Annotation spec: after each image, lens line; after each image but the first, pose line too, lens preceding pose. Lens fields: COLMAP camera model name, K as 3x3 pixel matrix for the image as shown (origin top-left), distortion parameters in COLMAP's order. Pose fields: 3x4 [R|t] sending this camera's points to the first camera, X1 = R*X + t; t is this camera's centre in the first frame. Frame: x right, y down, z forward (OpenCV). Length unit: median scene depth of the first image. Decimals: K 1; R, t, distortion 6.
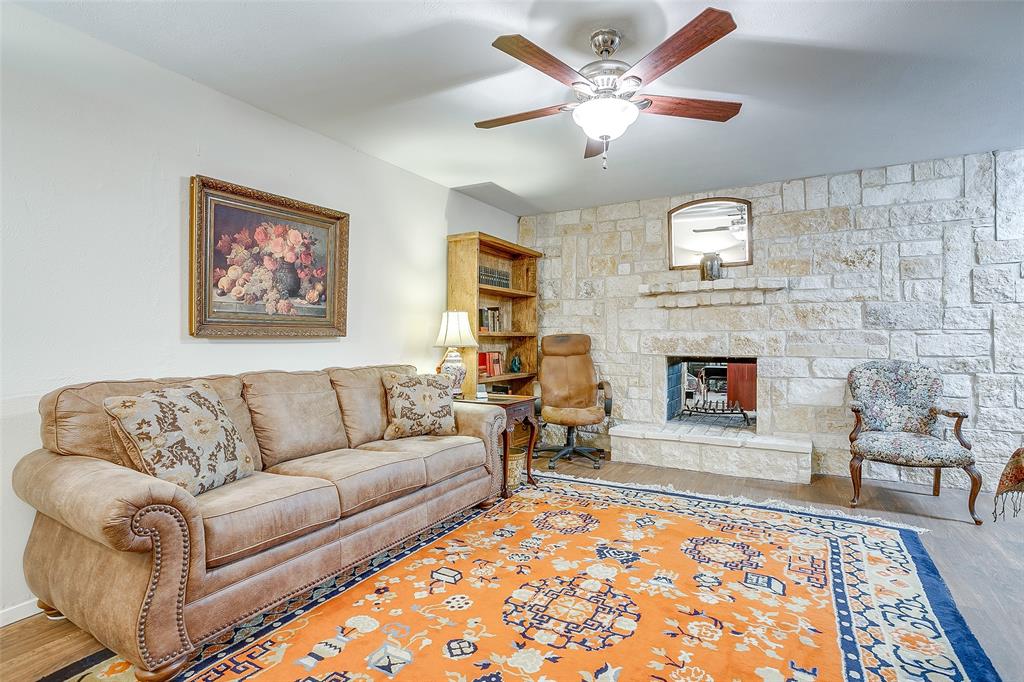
lens RADIAL K [[501.7, 0, 509.0], [0, 501.7, 334.4], [0, 0, 1]] dist [-0.049154, 0.029228]
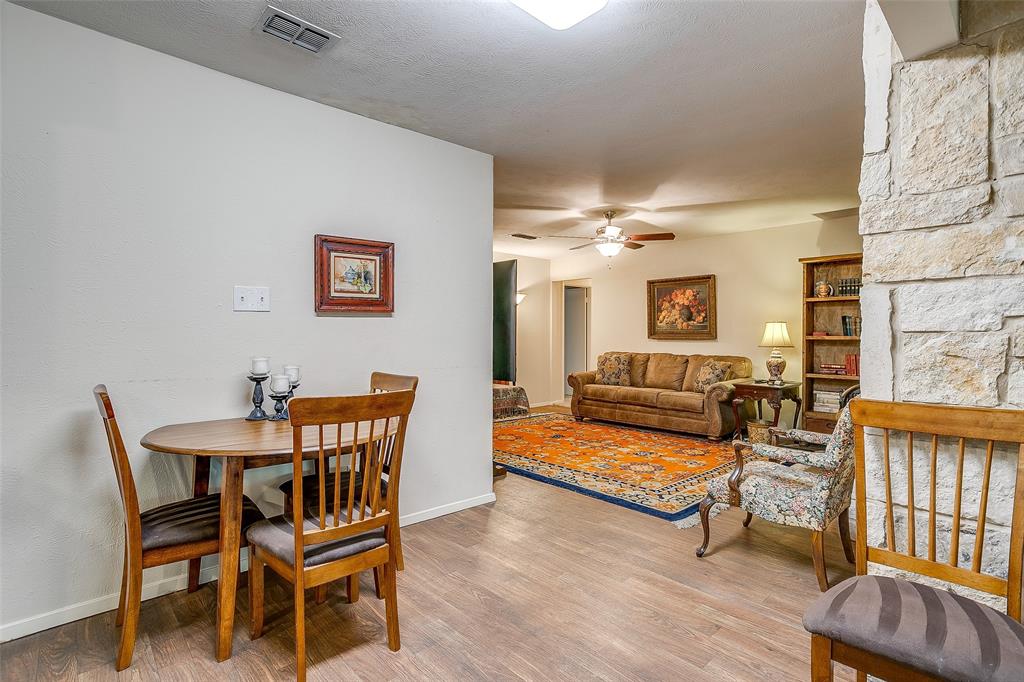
lens RADIAL K [[501.7, 0, 514.5], [0, 501.7, 333.3], [0, 0, 1]] dist [-0.049154, 0.029228]
pose [[-0.300243, 0.000770, -0.953862, 1.869703], [0.009316, 0.999954, -0.002125, -0.022882], [0.953817, -0.009524, -0.300237, 0.930047]]
